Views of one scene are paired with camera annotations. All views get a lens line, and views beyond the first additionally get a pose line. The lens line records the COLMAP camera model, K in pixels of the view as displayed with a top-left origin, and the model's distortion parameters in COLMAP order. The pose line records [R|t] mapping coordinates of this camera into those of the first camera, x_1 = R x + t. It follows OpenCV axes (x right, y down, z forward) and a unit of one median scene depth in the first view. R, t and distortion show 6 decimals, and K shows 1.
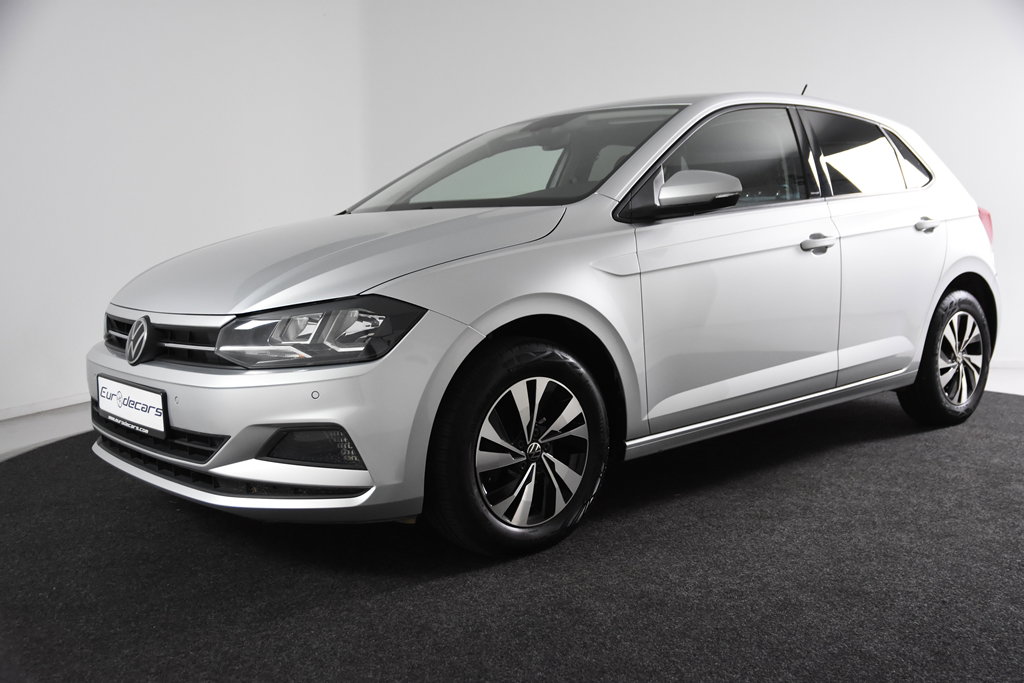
lens RADIAL K [[981.3, 0, 514.5], [0, 981.3, 348.9], [0, 0, 1]] dist [-0.017728, 0.000000]
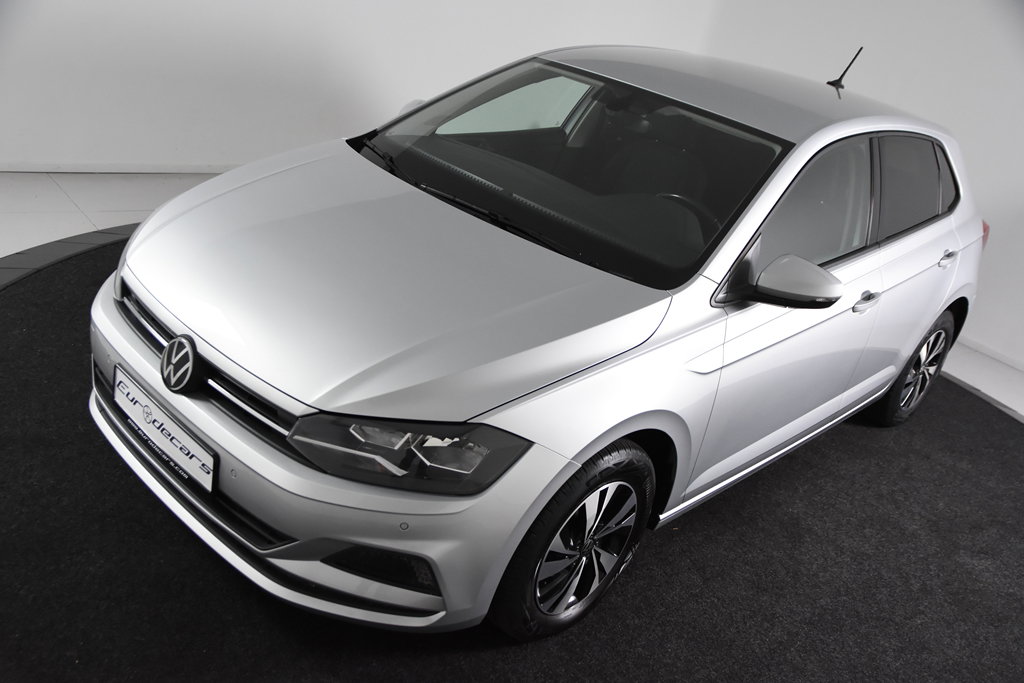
lens RADIAL K [[934.4, 0, 511.2], [0, 934.4, 344.3], [0, 0, 1]] dist [-0.037916, 0.000000]
pose [[0.970128, 0.165378, 0.177490, -0.262663], [-0.211941, 0.933763, 0.288387, -0.351571], [-0.118041, -0.317389, 0.940920, 0.197156]]
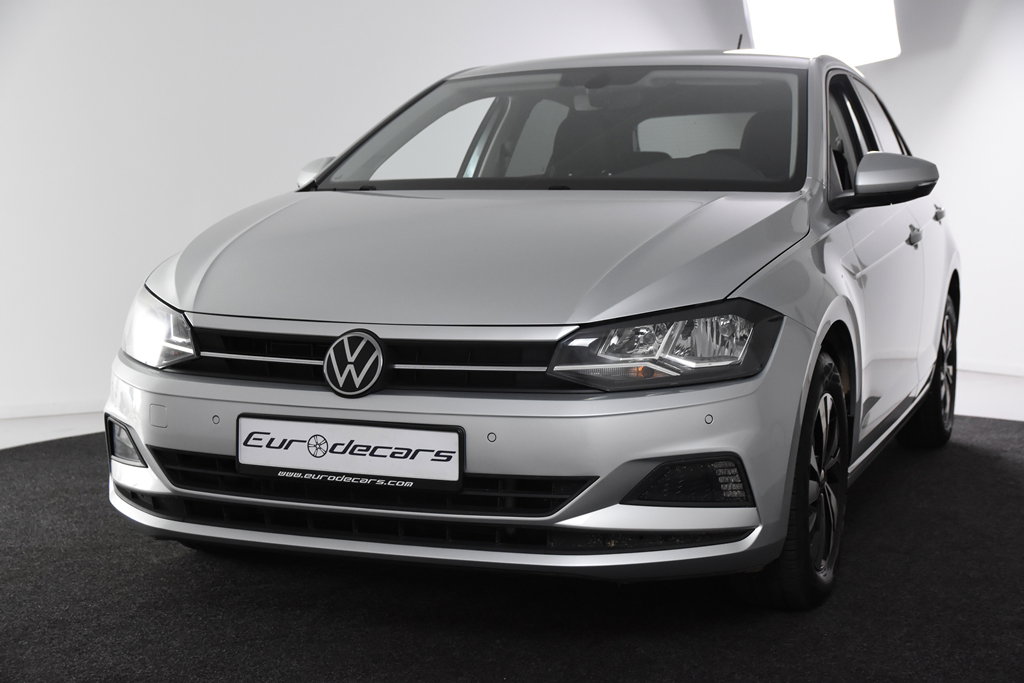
lens RADIAL K [[1569.0, 0, 506.7], [0, 1569.0, 336.0], [0, 0, 1]] dist [0.118849, 0.000000]
pose [[0.886775, -0.017469, 0.461871, -0.879827], [0.031722, 0.999229, -0.023113, 0.001754], [-0.461111, 0.035148, 0.886646, -0.094961]]
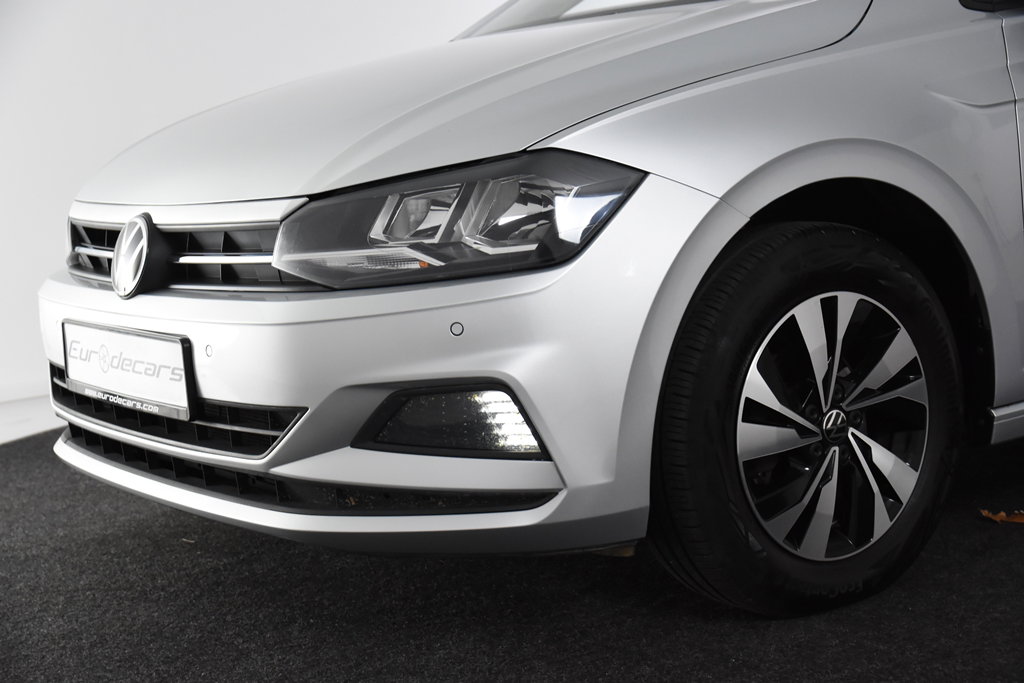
lens RADIAL K [[1569.0, 0, 516.9], [0, 1569.0, 342.4], [0, 0, 1]] dist [0.118849, 0.000000]
pose [[0.995109, -0.032107, -0.093417, -0.077151], [0.033653, 0.999321, 0.015020, 0.038625], [0.092872, -0.018090, 0.995514, 0.094627]]
